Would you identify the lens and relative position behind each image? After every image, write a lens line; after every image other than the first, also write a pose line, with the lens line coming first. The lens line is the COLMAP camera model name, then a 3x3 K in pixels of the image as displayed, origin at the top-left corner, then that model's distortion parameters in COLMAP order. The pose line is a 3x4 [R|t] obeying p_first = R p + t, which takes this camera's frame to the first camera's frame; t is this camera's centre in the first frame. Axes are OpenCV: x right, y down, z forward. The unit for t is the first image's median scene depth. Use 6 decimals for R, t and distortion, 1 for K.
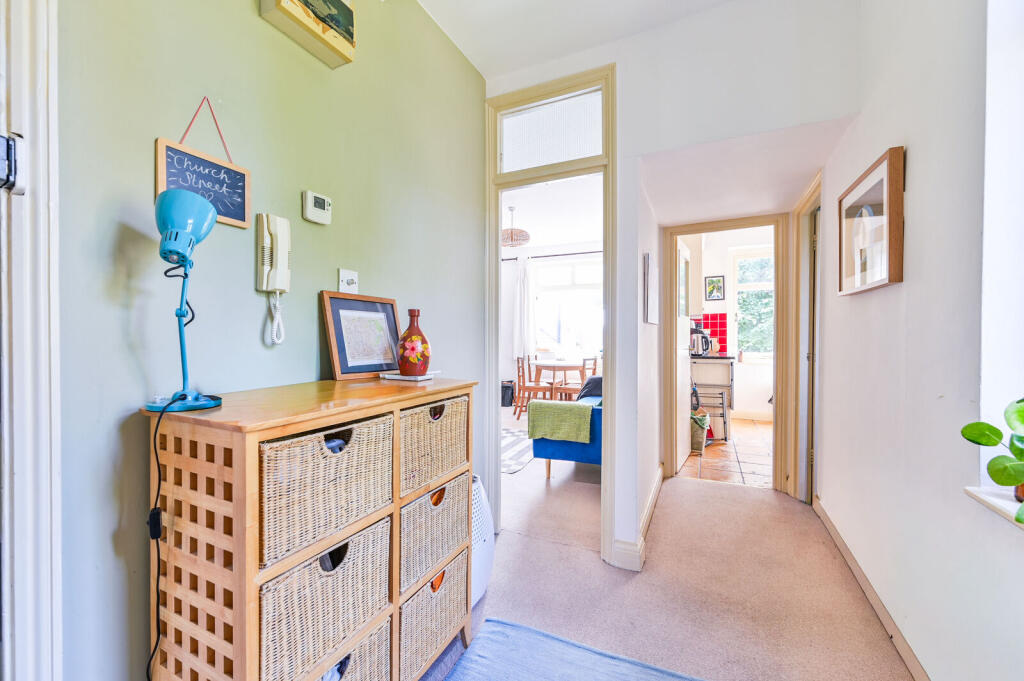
lens RADIAL K [[407.6, 0, 515.1], [0, 407.6, 339.5], [0, 0, 1]] dist [-0.003080, -0.000168]
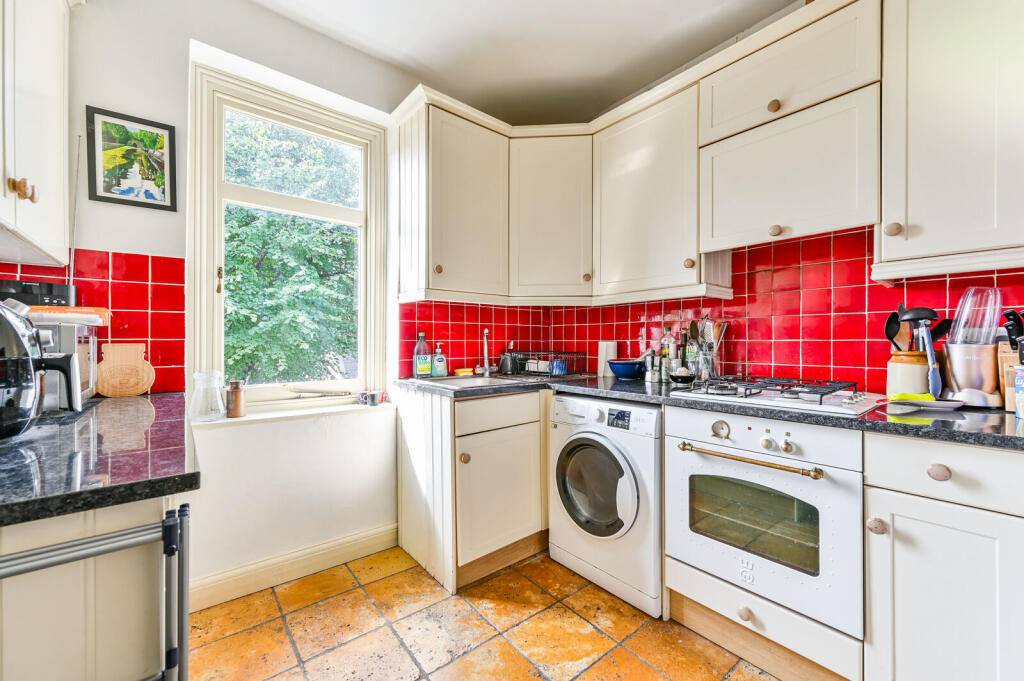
lens RADIAL K [[407.6, 0, 518.5], [0, 407.6, 341.2], [0, 0, 1]] dist [-0.003080, -0.000168]
pose [[0.435204, 0.000948, 0.900331, 0.358344], [0.003597, 0.999990, -0.002791, -0.003817], [-0.900324, 0.004453, 0.435197, 0.652686]]
